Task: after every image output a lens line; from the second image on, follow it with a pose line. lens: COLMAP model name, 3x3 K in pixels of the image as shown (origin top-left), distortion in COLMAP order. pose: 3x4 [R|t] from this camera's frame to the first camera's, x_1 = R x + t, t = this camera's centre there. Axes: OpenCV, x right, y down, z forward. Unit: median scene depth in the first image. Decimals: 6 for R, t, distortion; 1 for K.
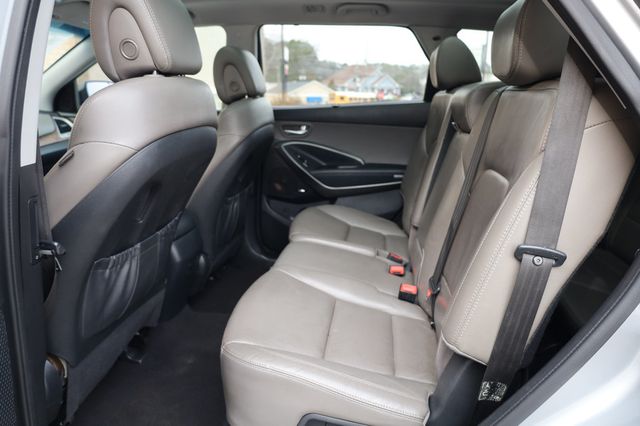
lens RADIAL K [[441.2, 0, 320.0], [0, 441.2, 213.0], [0, 0, 1]] dist [-0.003177, -0.000806]
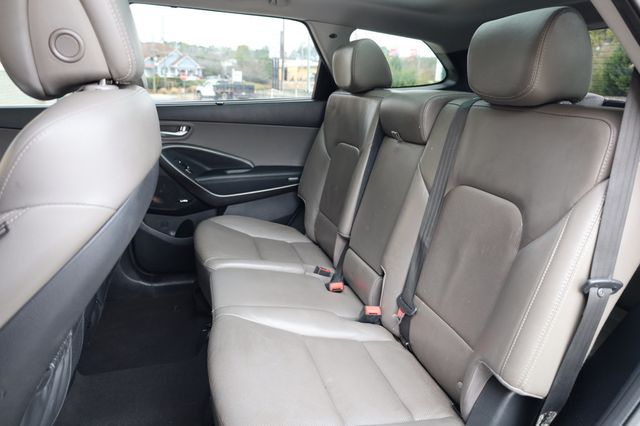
lens RADIAL K [[437.9, 0, 320.0], [0, 437.9, 213.0], [0, 0, 1]] dist [-0.004134, -0.000482]
pose [[0.910686, -0.092801, 0.402542, -0.163649], [0.076768, 0.995485, 0.055821, -0.061071], [-0.405905, -0.019933, 0.913698, 0.120318]]
